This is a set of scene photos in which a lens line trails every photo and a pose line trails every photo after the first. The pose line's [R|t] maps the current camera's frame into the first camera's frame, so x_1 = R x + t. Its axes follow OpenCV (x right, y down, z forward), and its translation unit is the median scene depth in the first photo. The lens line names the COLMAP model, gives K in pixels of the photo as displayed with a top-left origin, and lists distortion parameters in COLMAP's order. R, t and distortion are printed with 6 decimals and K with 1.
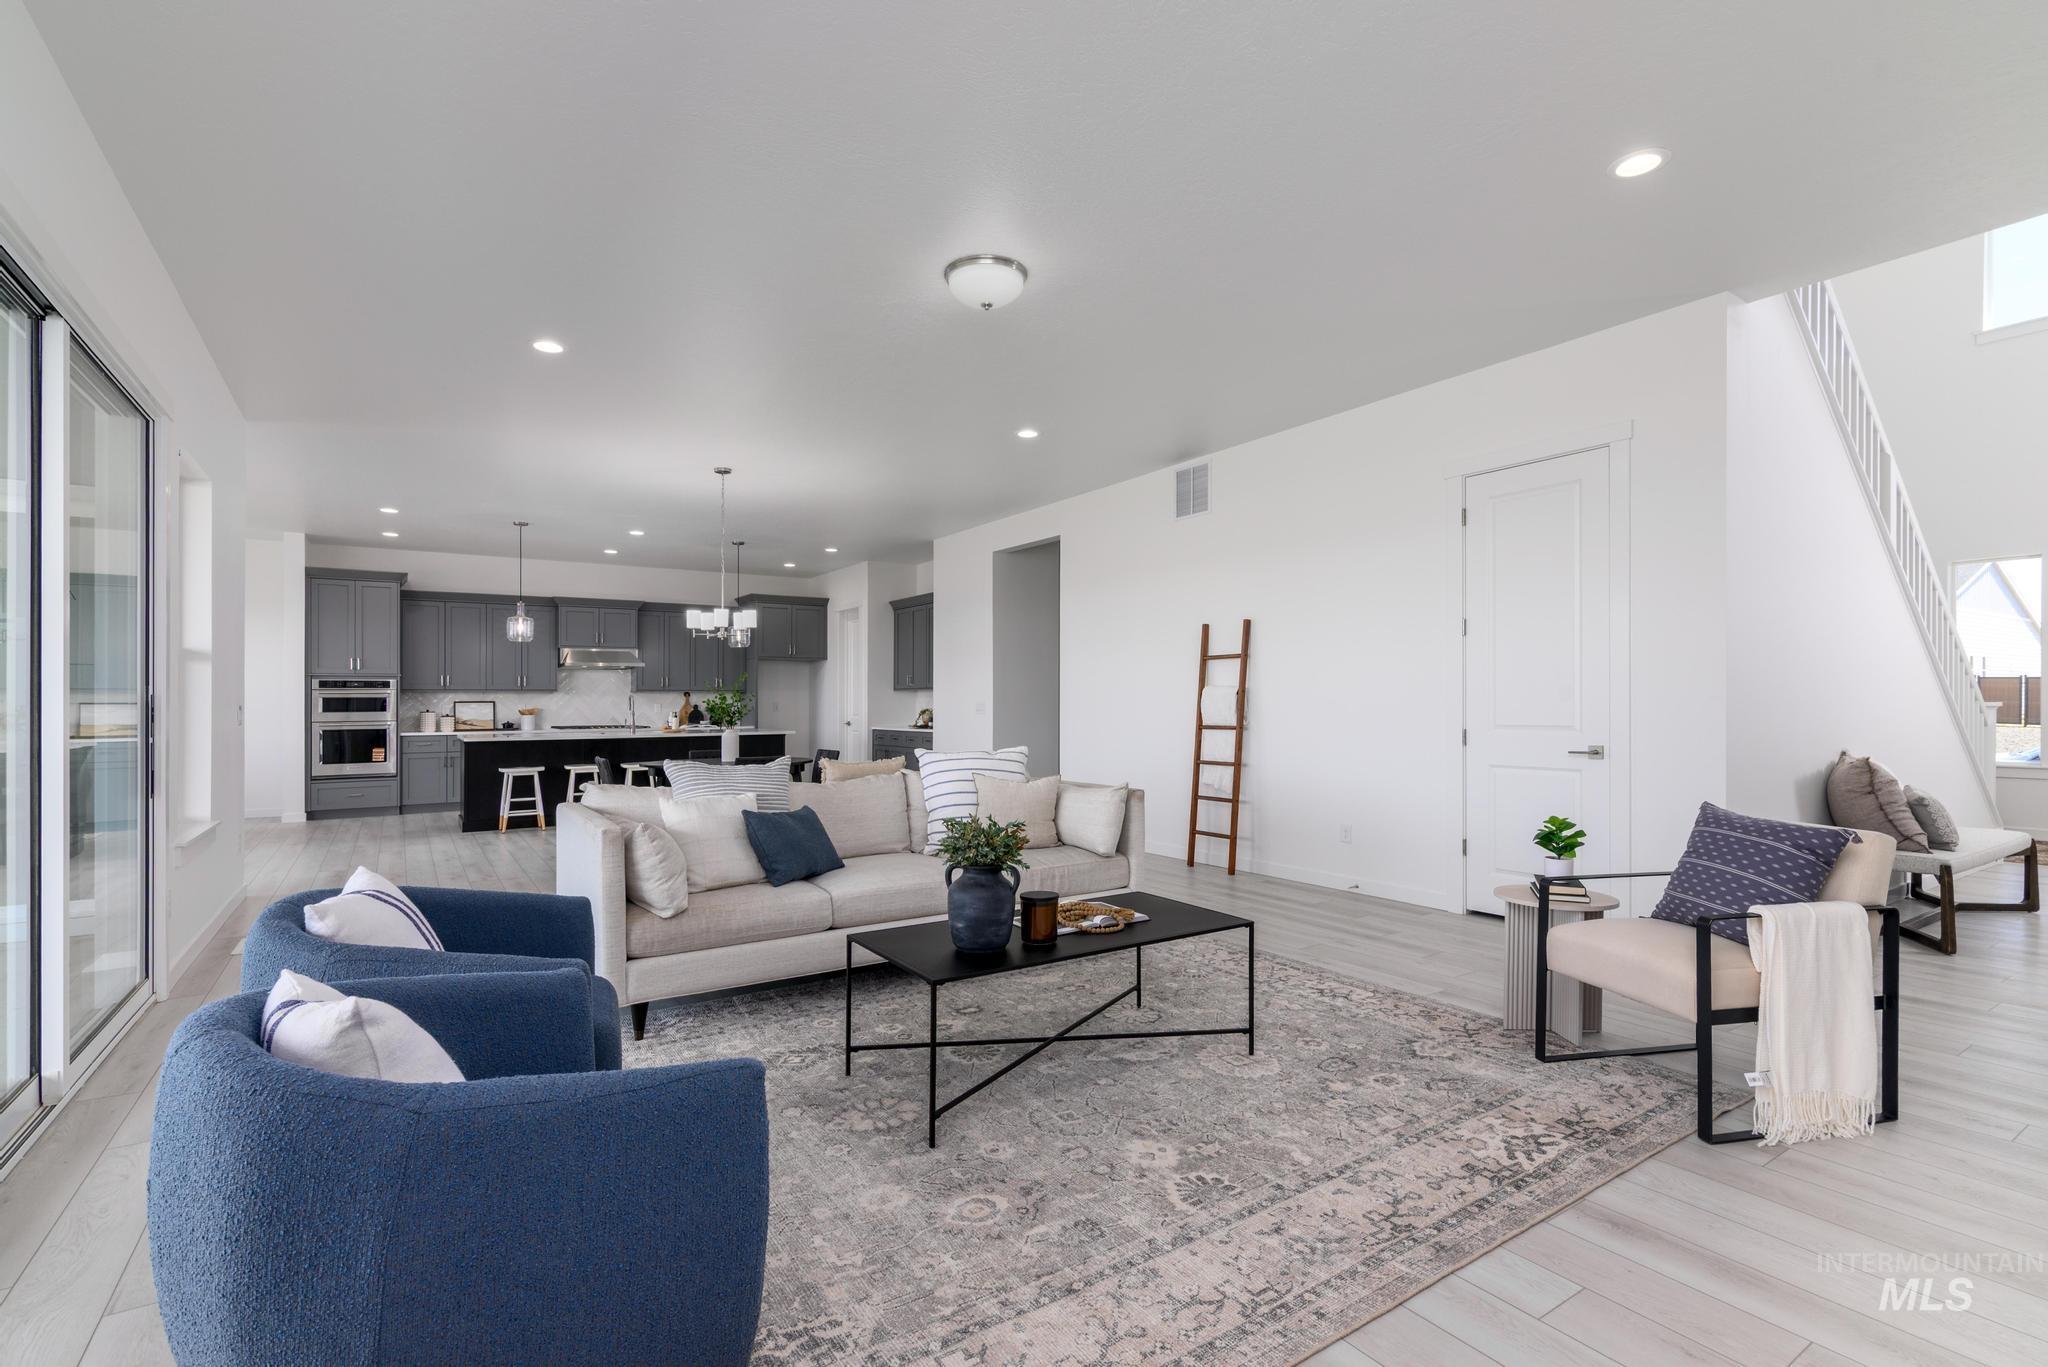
lens RADIAL K [[937.1, 0, 1019.0], [0, 937.1, 714.5], [0, 0, 1]] dist [0.000500, -0.000065]
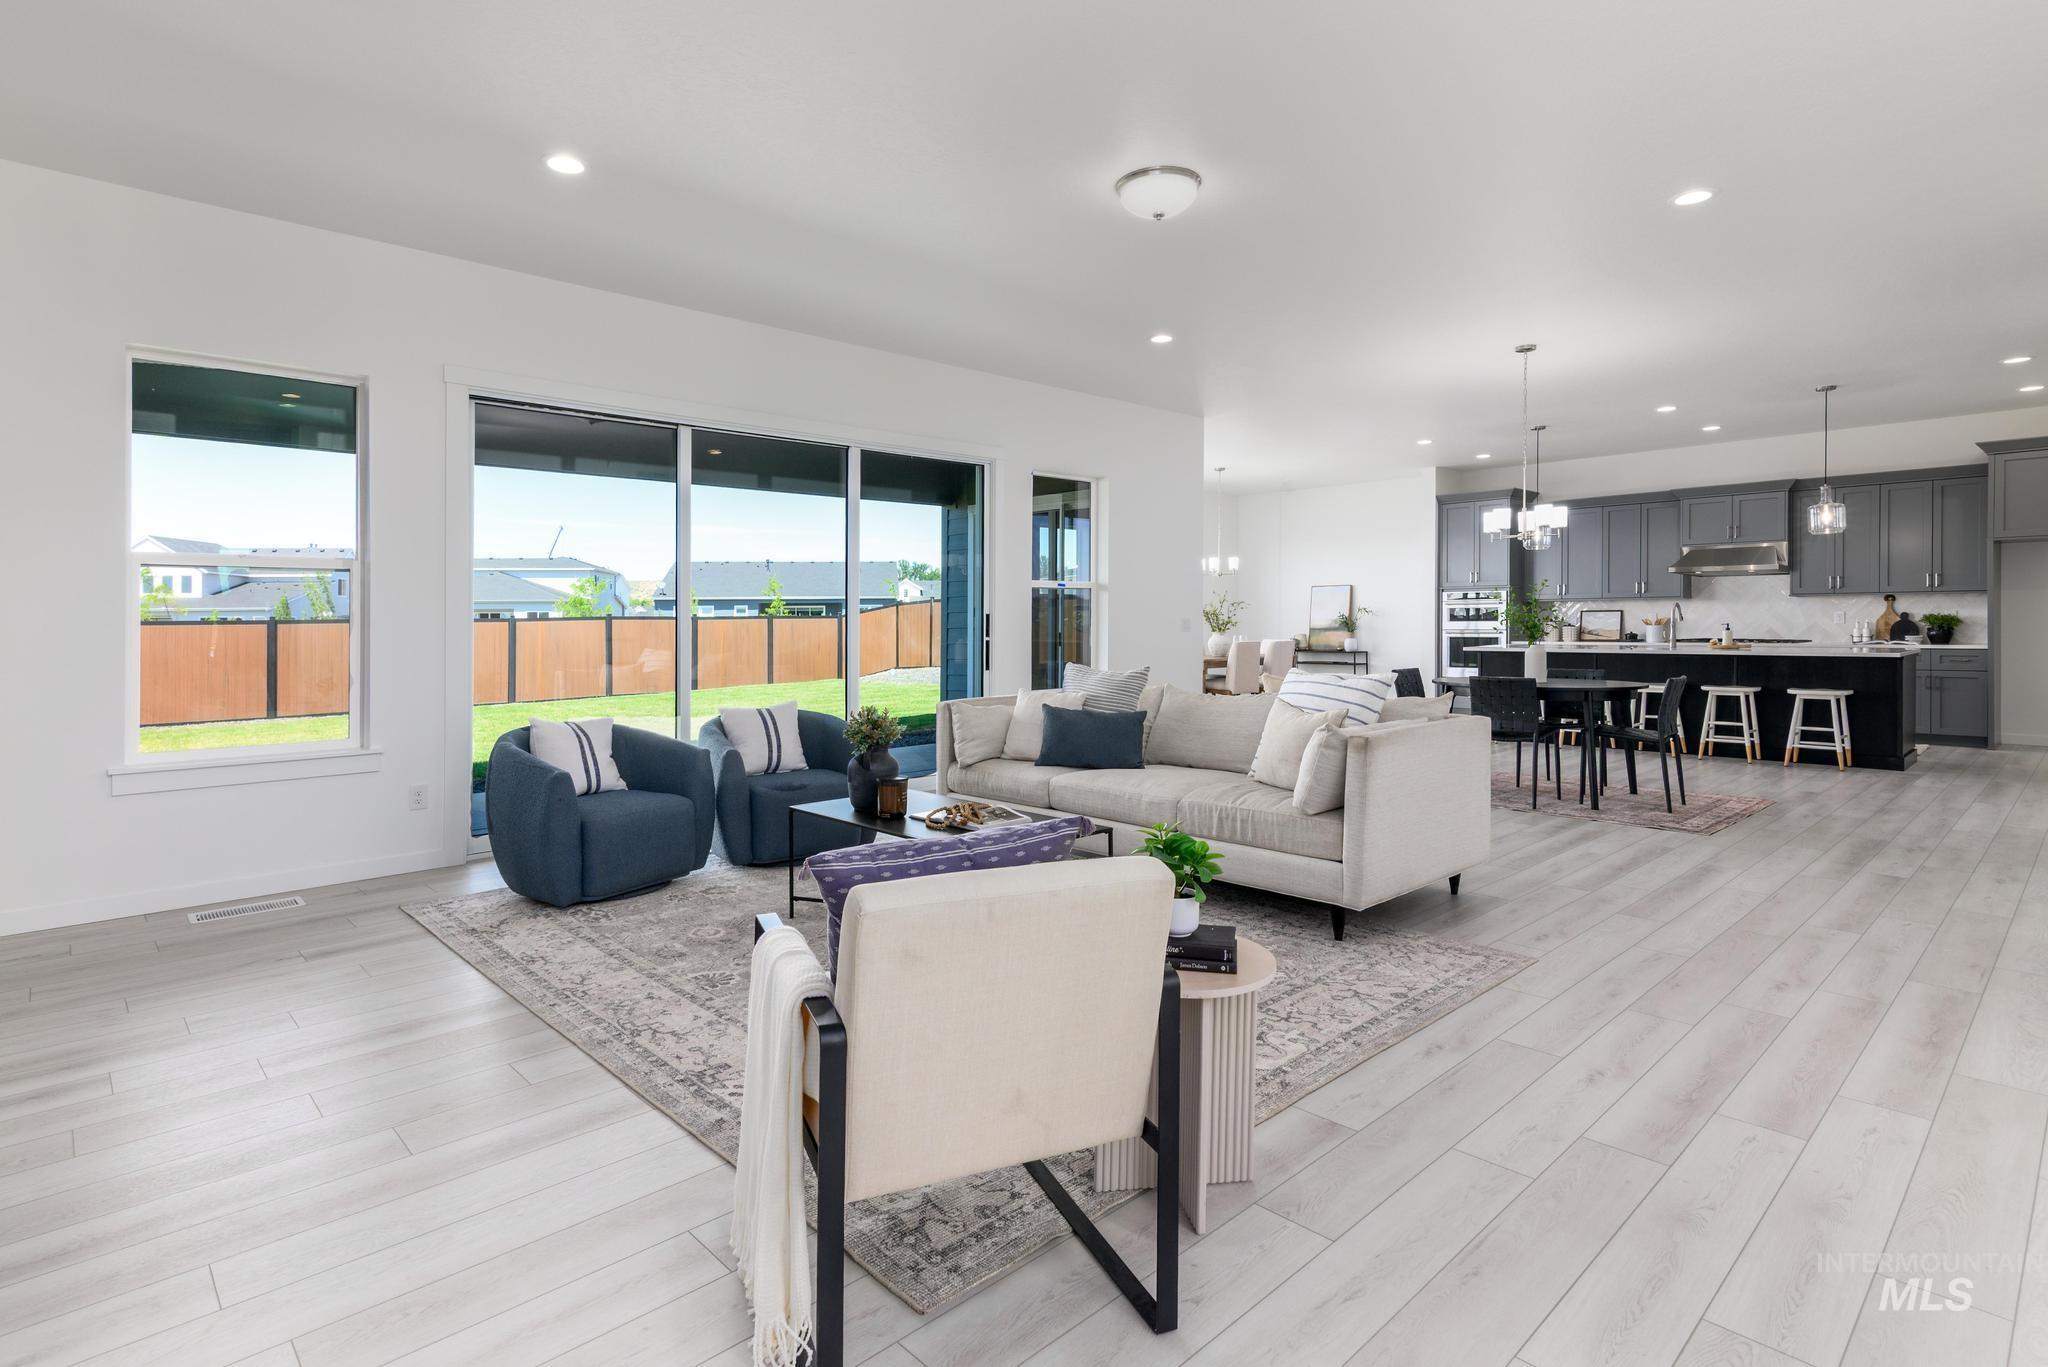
lens RADIAL K [[1041.9, 0, 1024.1], [0, 1041.9, 615.0], [0, 0, 1]] dist [0.022732, 0.000247]
pose [[0.172811, -0.000683, -0.984955, 0.401830], [-0.003972, 0.999991, -0.001390, -0.006182], [0.984947, 0.004152, 0.172806, 0.265503]]
